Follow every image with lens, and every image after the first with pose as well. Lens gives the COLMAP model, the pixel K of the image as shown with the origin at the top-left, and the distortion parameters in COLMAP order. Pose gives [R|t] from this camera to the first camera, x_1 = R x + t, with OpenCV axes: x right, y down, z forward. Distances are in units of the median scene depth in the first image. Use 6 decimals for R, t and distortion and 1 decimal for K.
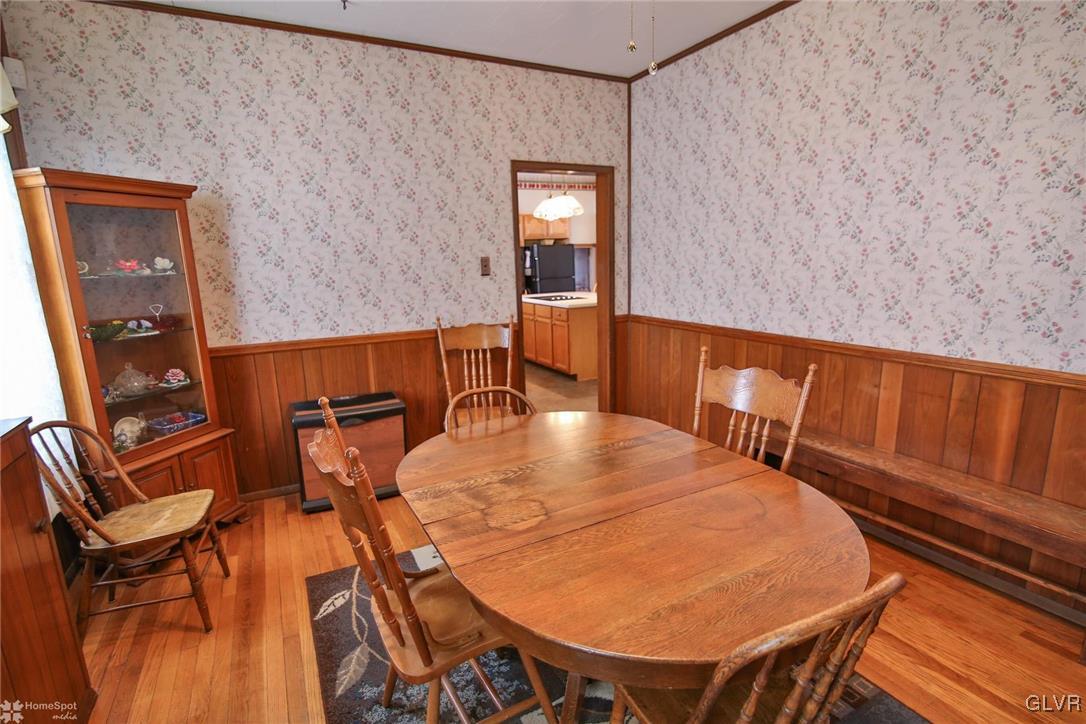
lens RADIAL K [[528.3, 0, 548.3], [0, 528.3, 361.2], [0, 0, 1]] dist [-0.020520, 0.000785]
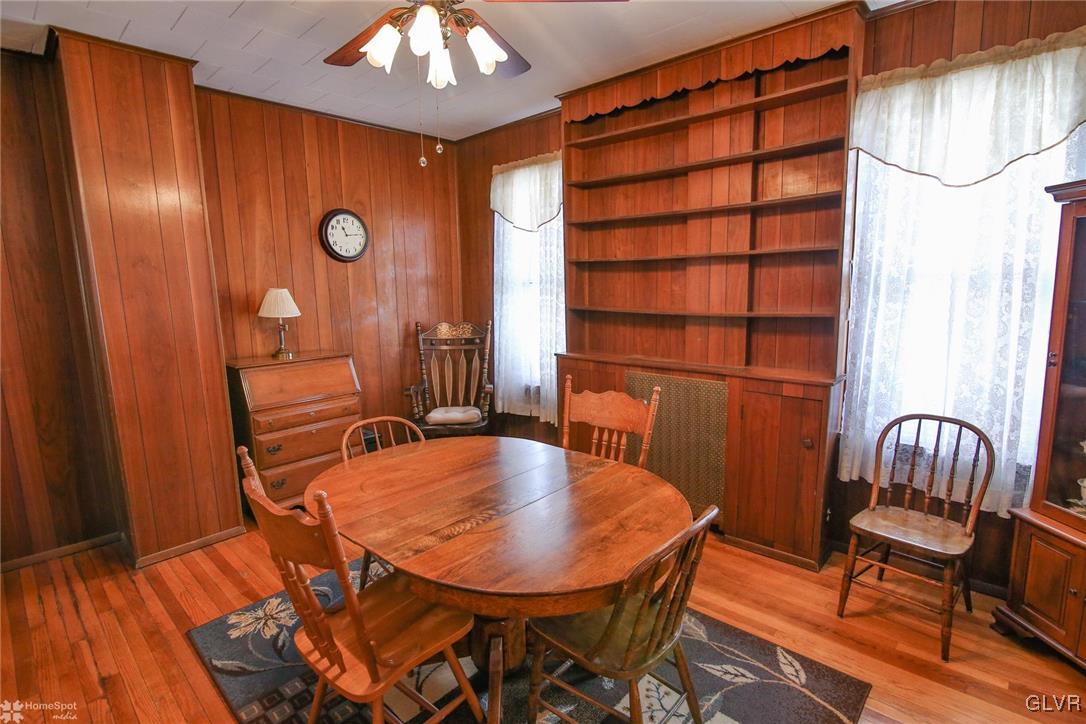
lens RADIAL K [[528.3, 0, 548.3], [0, 528.3, 361.2], [0, 0, 1]] dist [-0.020520, 0.000785]
pose [[-0.940259, 0.091396, -0.327963, 0.165466], [-0.026019, 0.941187, 0.336883, -0.233639], [0.339464, 0.325291, -0.882582, 1.056818]]
